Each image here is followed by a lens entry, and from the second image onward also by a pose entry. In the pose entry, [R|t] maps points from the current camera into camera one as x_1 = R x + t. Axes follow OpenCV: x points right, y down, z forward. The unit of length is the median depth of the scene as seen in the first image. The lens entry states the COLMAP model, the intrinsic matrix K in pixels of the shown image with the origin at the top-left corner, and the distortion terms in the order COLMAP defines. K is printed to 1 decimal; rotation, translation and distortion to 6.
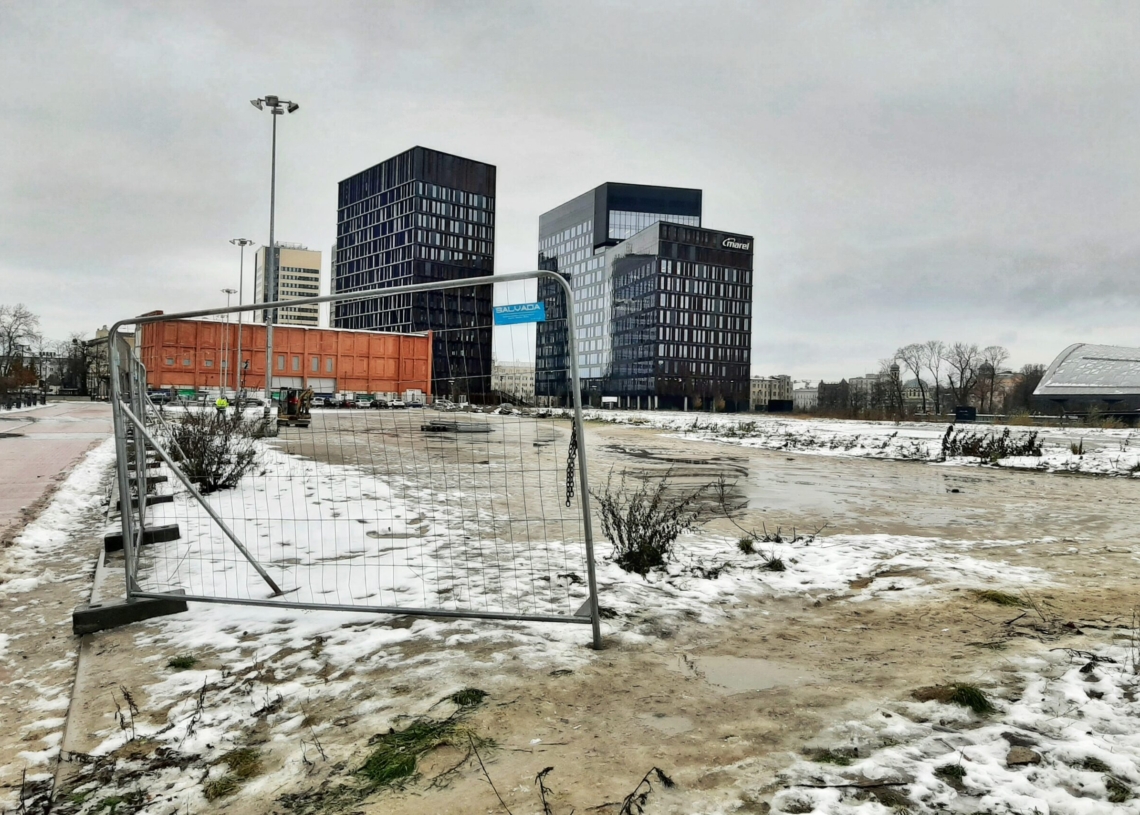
lens RADIAL K [[938.1, 0, 590.1], [0, 938.1, 404.5], [0, 0, 1]] dist [0.102207, -0.152681]
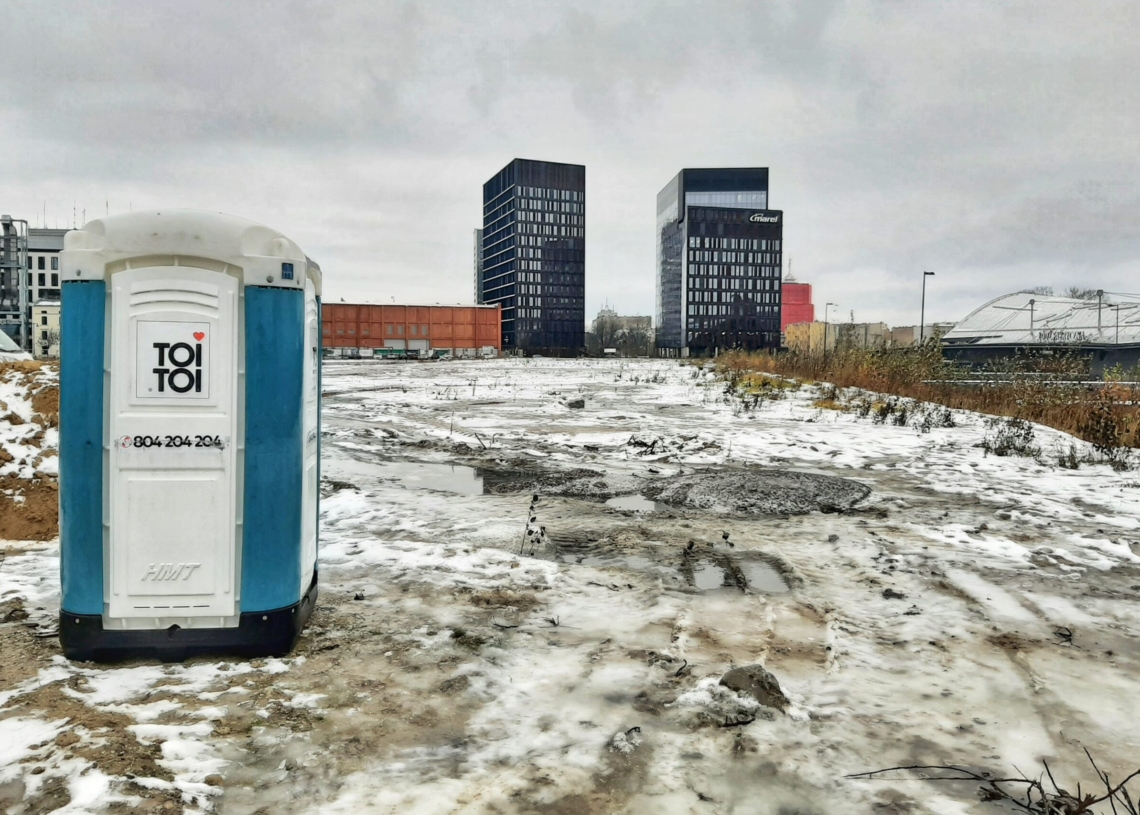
lens RADIAL K [[938.1, 0, 590.1], [0, 938.1, 404.5], [0, 0, 1]] dist [0.102207, -0.152681]
pose [[0.952328, -0.002633, -0.305064, 0.305586], [0.018202, 0.998672, 0.048203, 0.004702], [0.304532, -0.051458, 0.951111, -0.220477]]
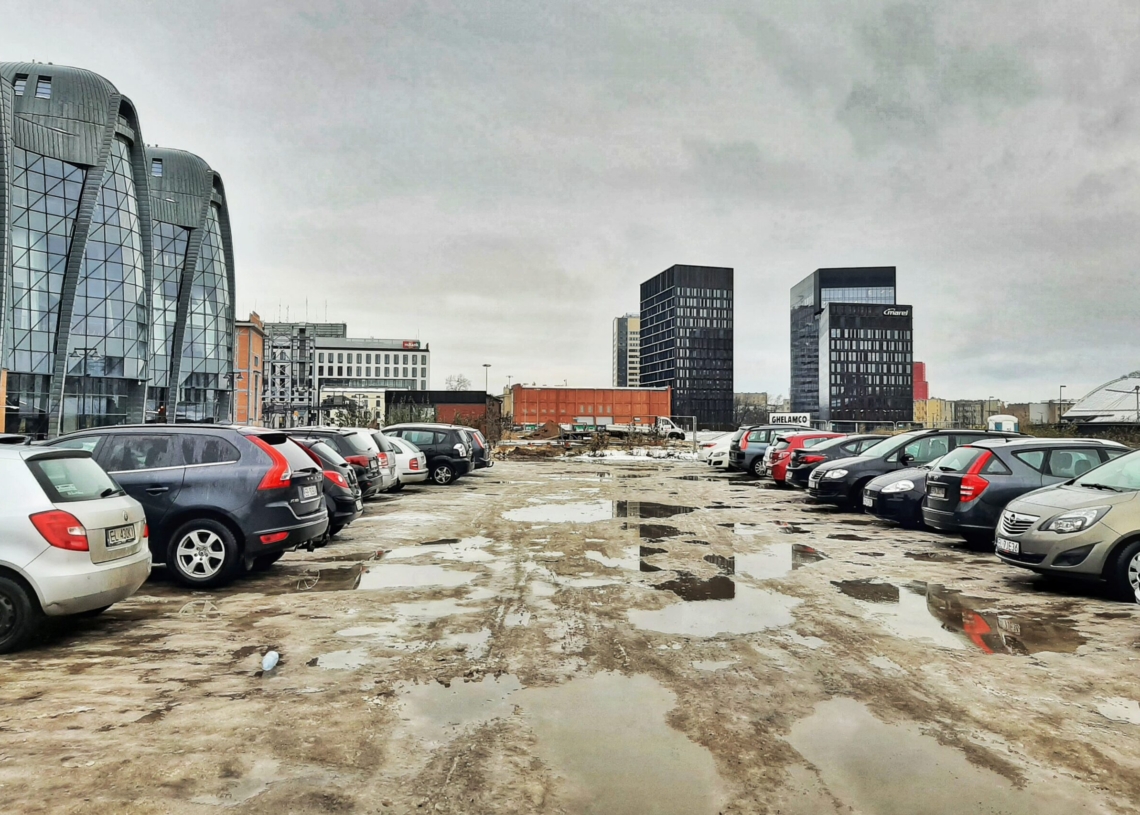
lens RADIAL K [[938.1, 0, 590.1], [0, 938.1, 404.5], [0, 0, 1]] dist [0.102207, -0.152681]
pose [[0.916673, -0.030406, -0.398480, 0.289302], [0.017031, 0.999168, -0.037063, 0.010155], [0.399275, 0.027188, 0.916428, -0.450380]]
